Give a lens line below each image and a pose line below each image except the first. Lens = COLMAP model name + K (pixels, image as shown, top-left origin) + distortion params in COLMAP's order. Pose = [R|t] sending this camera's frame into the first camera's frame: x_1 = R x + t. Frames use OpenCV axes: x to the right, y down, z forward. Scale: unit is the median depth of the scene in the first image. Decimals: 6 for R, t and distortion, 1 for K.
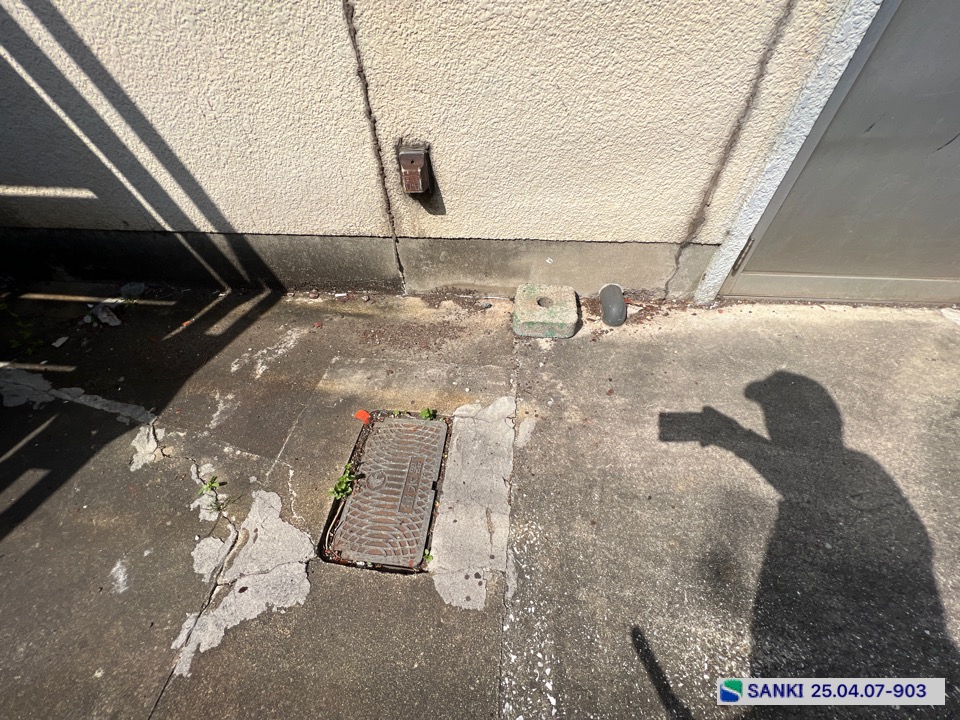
lens RADIAL K [[386.5, 0, 482.1], [0, 386.5, 361.4], [0, 0, 1]] dist [-0.003648, 0.001020]
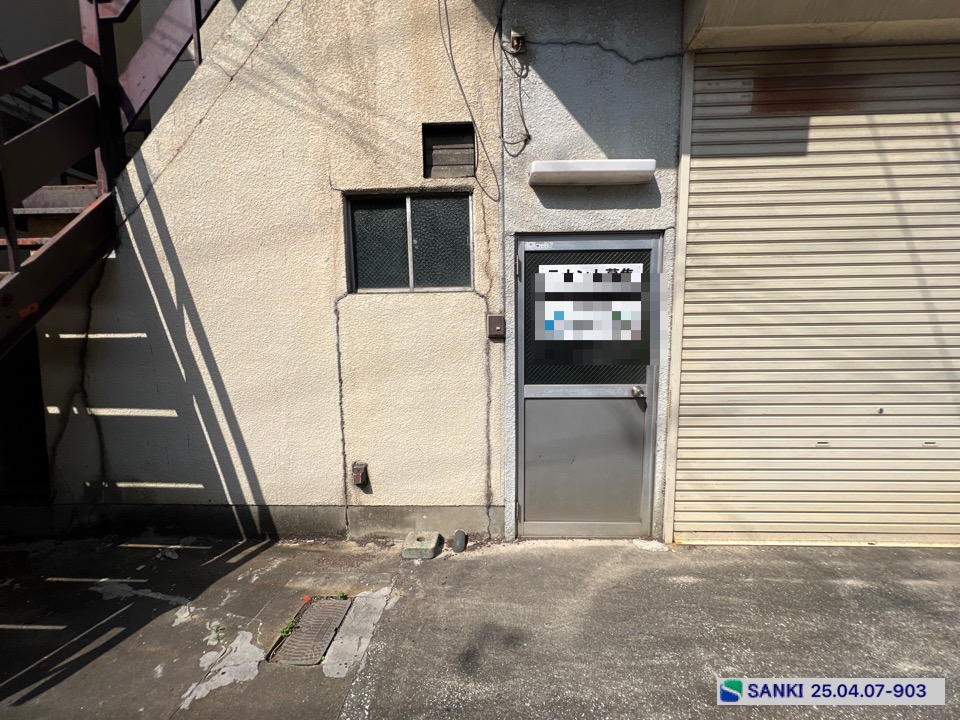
lens RADIAL K [[386.5, 0, 481.9], [0, 386.5, 361.8], [0, 0, 1]] dist [-0.003648, 0.001020]
pose [[0.999190, 0.000476, 0.040226, 0.435661], [0.026892, 0.735784, -0.676682, 0.555698], [-0.029920, 0.677216, 0.735176, -1.101292]]
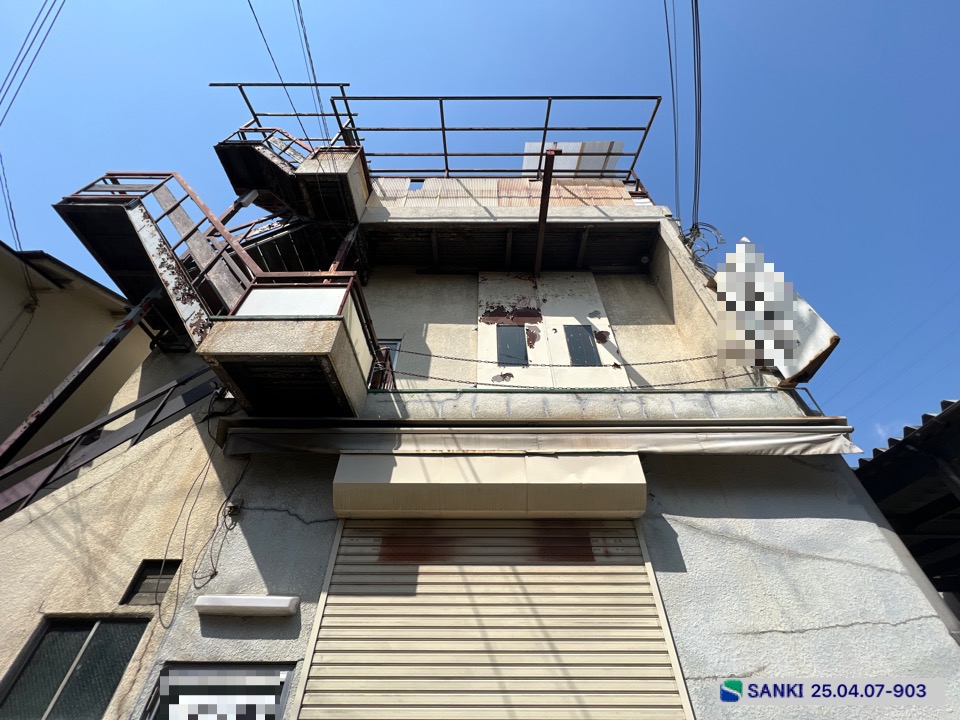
lens RADIAL K [[386.5, 0, 481.1], [0, 386.5, 361.8], [0, 0, 1]] dist [-0.003648, 0.001020]
pose [[0.996764, 0.066993, 0.044419, 2.318237], [0.046824, -0.034773, -0.998298, 1.112635], [-0.065335, 0.997147, -0.037797, -1.873035]]
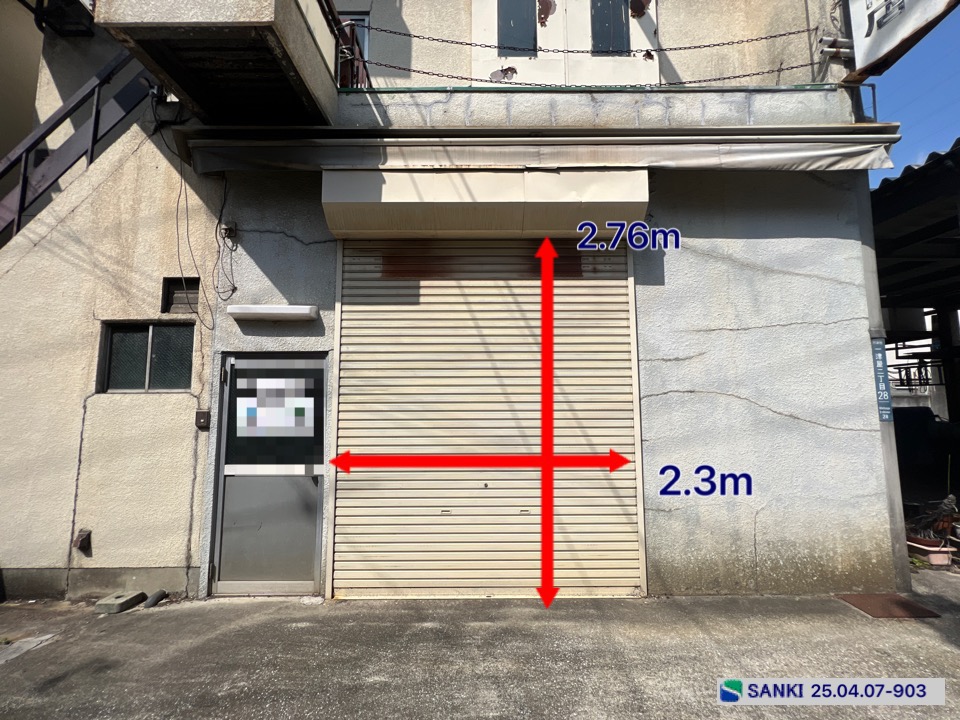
lens RADIAL K [[386.5, 0, 480.5], [0, 386.5, 361.9], [0, 0, 1]] dist [-0.003648, 0.001020]
pose [[0.996679, 0.020699, 0.078762, 2.340345], [0.051871, 0.584231, -0.809928, 1.111000], [-0.062780, 0.811323, 0.581217, -1.765370]]
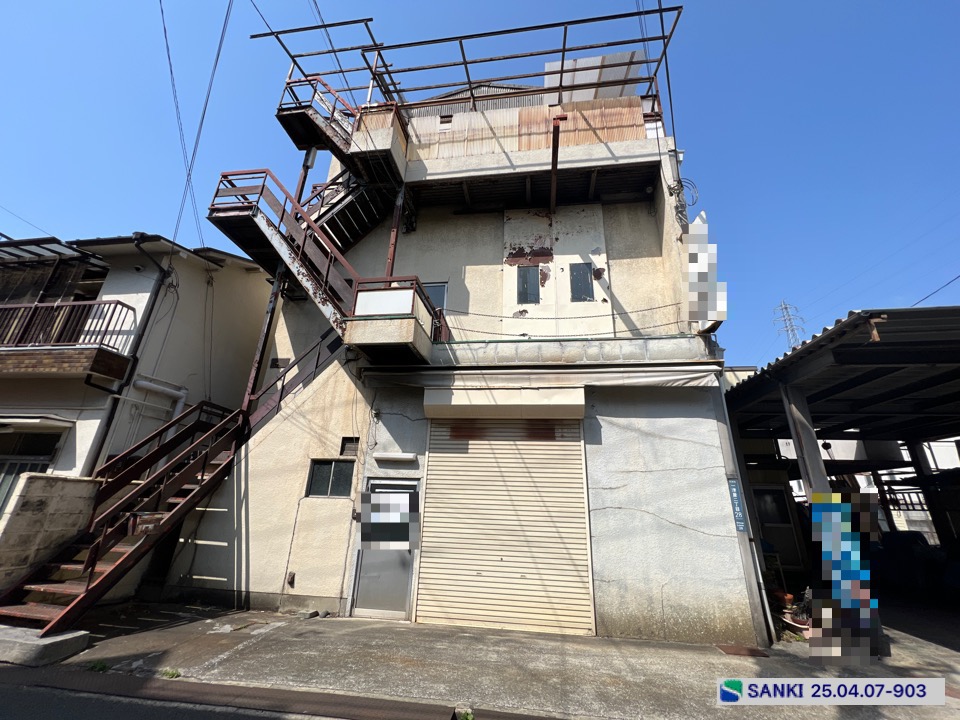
lens RADIAL K [[386.5, 0, 480.4], [0, 386.5, 361.9], [0, 0, 1]] dist [-0.003648, 0.001020]
pose [[0.997151, 0.026388, -0.070668, 2.618655], [-0.075433, 0.351689, -0.933073, 3.096078], [0.000232, 0.935745, 0.352678, -3.517836]]
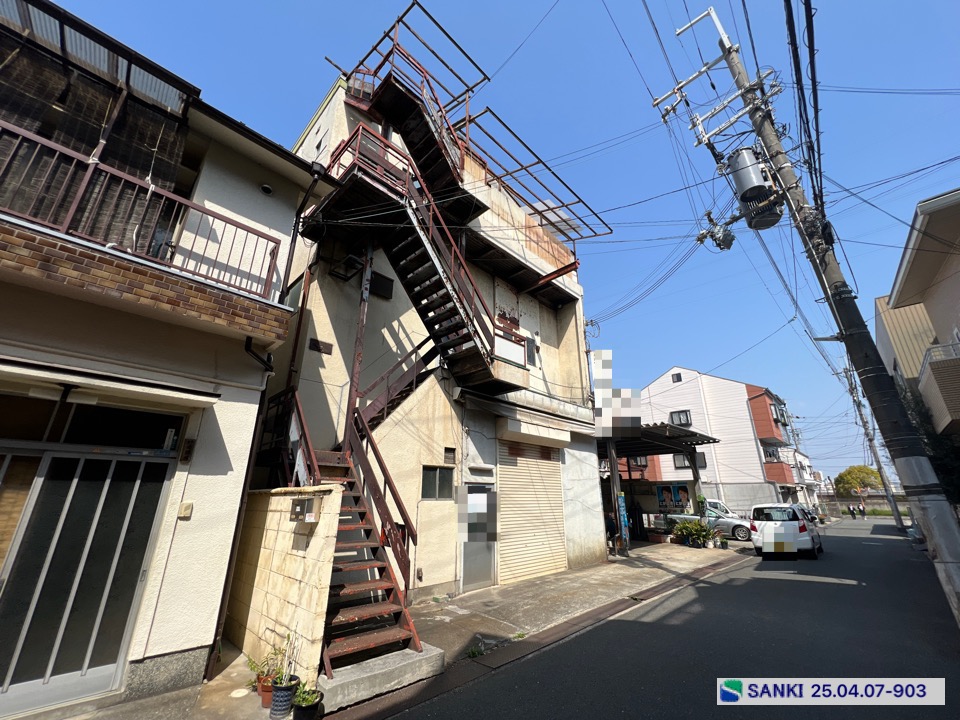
lens RADIAL K [[386.5, 0, 482.5], [0, 386.5, 360.9], [0, 0, 1]] dist [-0.003648, 0.001020]
pose [[0.639991, 0.274294, 0.717756, -4.515582], [0.570418, 0.456253, -0.682976, 2.511025], [-0.514815, 0.846520, 0.135536, -2.935728]]
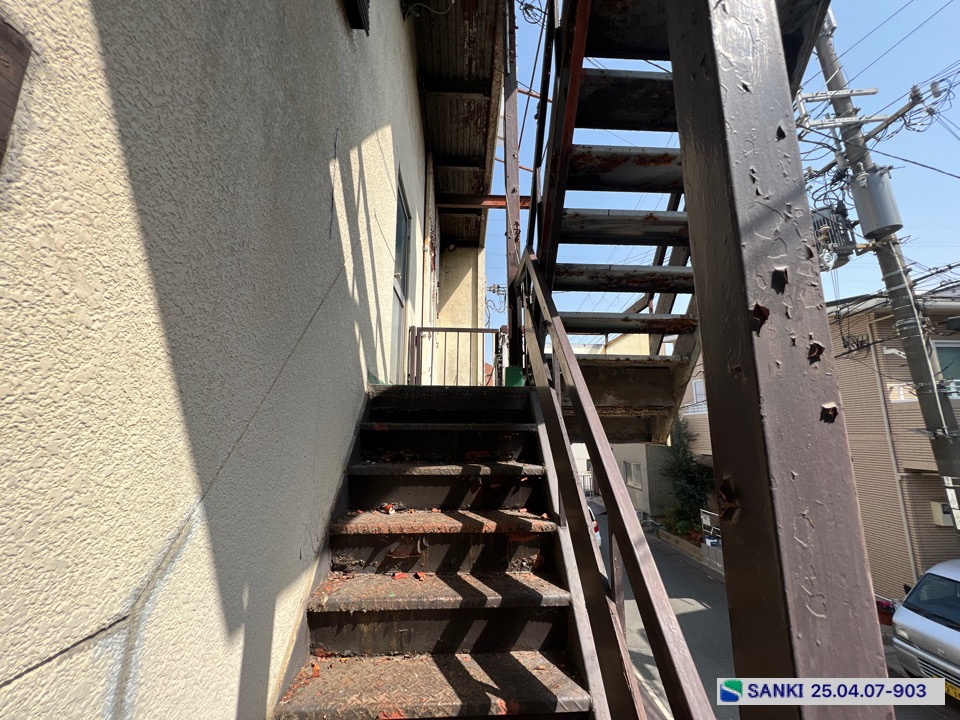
lens RADIAL K [[386.5, 0, 478.8], [0, 386.5, 359.9], [0, 0, 1]] dist [-0.003648, 0.001020]
pose [[-0.123469, 0.194247, 0.973151, -1.942461], [0.744293, 0.666733, -0.038652, -2.902408], [-0.656341, 0.719538, -0.226898, -0.970552]]
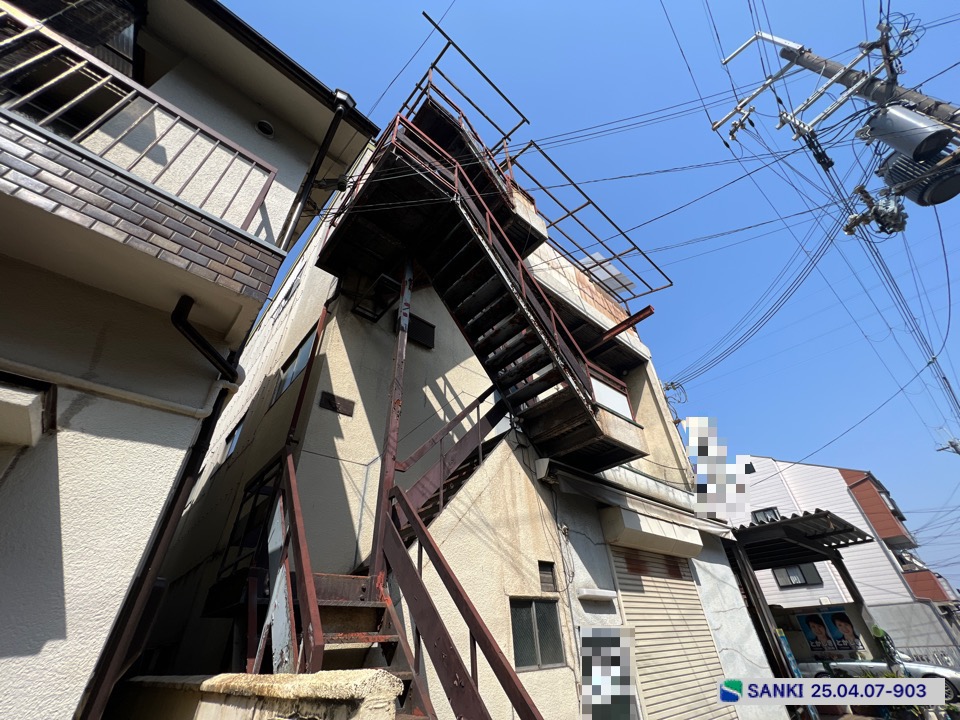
lens RADIAL K [[386.5, 0, 481.5], [0, 386.5, 361.5], [0, 0, 1]] dist [-0.003648, 0.001020]
pose [[0.693715, 0.416826, 0.587379, -3.291534], [0.564113, 0.192607, -0.802919, 0.715225], [-0.447811, 0.888346, -0.101523, -1.590074]]
